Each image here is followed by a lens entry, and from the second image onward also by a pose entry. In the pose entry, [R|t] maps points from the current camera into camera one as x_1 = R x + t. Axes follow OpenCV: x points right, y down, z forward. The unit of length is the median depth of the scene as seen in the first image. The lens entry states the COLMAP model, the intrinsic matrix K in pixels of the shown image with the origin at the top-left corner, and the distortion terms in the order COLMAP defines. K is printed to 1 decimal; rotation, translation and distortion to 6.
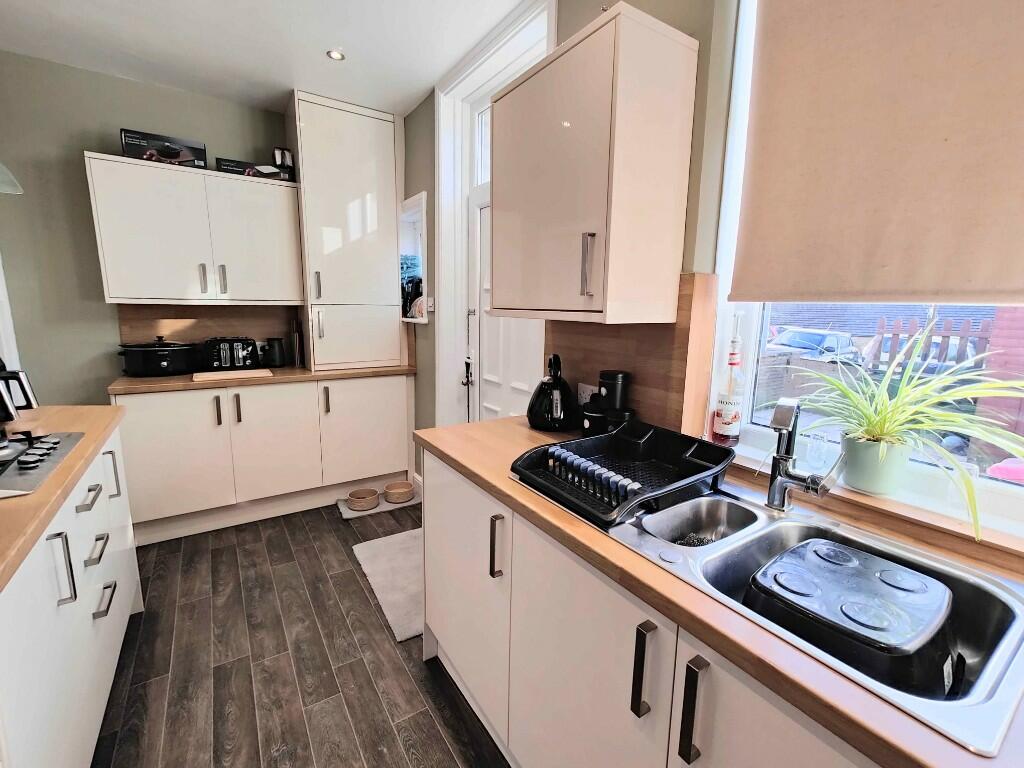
lens RADIAL K [[450.6, 0, 509.0], [0, 450.6, 384.8], [0, 0, 1]] dist [0.011423, 0.000312]
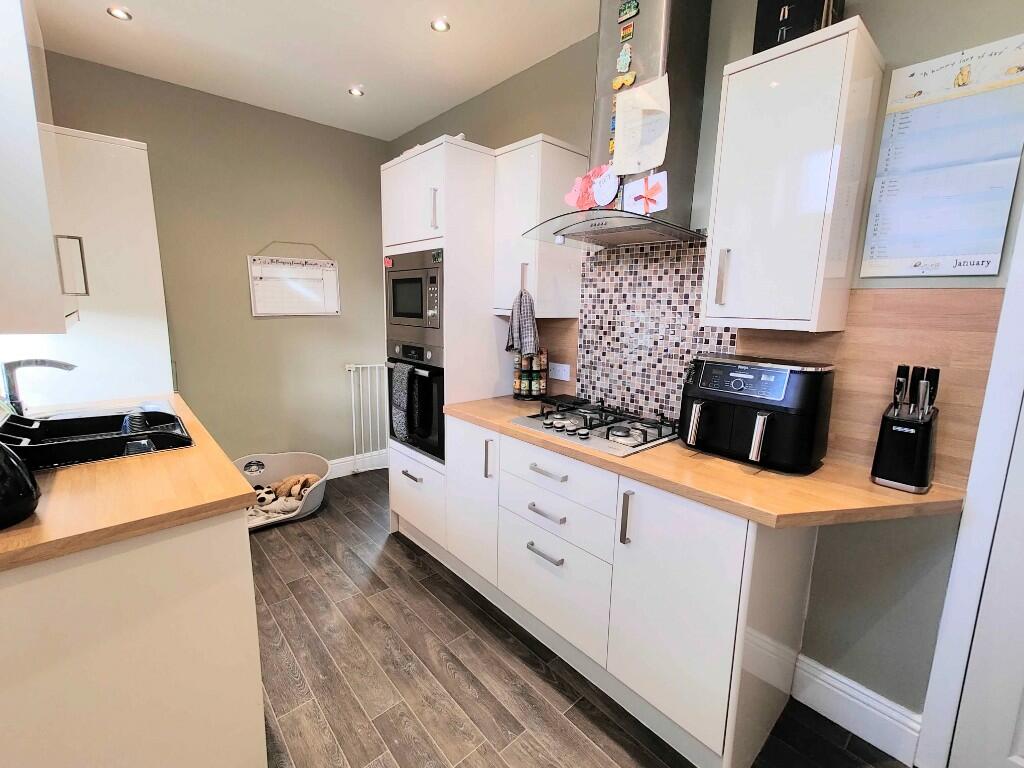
lens RADIAL K [[450.6, 0, 510.4], [0, 450.6, 382.1], [0, 0, 1]] dist [0.011423, 0.000312]
pose [[-0.989360, -0.008294, -0.145254, -0.527155], [-0.056275, 0.942480, 0.329493, -0.331839], [0.134166, 0.334161, -0.932918, 1.727069]]
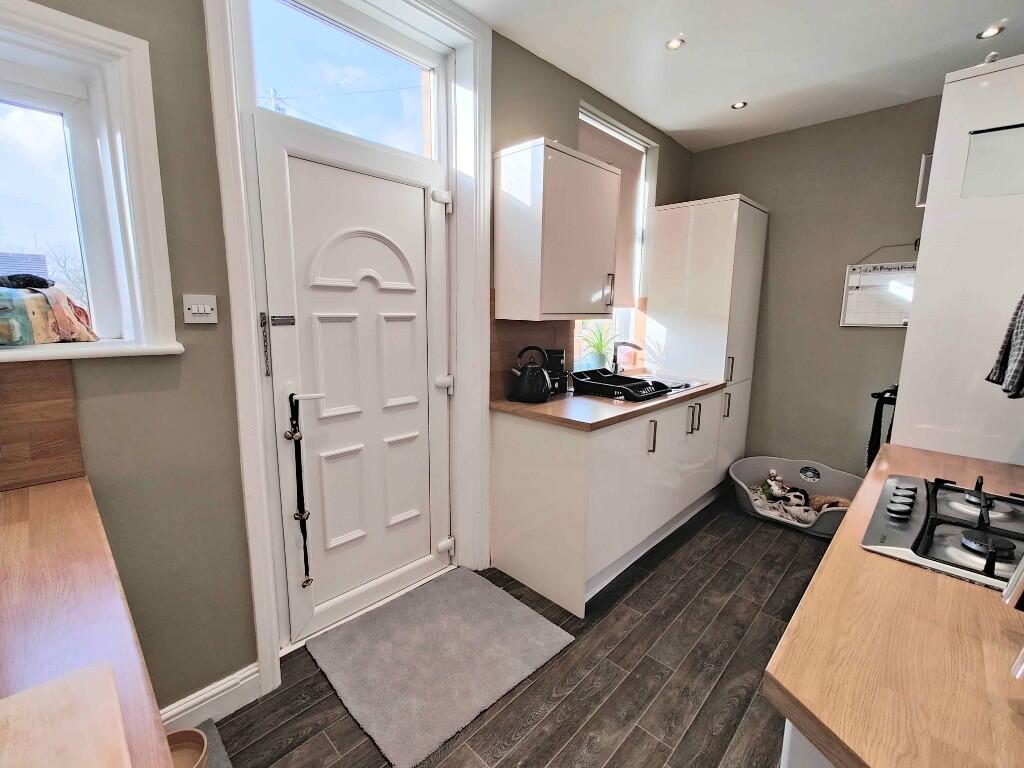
lens RADIAL K [[450.6, 0, 509.1], [0, 450.6, 380.6], [0, 0, 1]] dist [0.011423, 0.000312]
pose [[-0.225837, -0.177961, 0.957772, -1.291613], [0.144406, 0.966195, 0.213576, -0.290014], [-0.963403, 0.186541, -0.192504, 1.452216]]
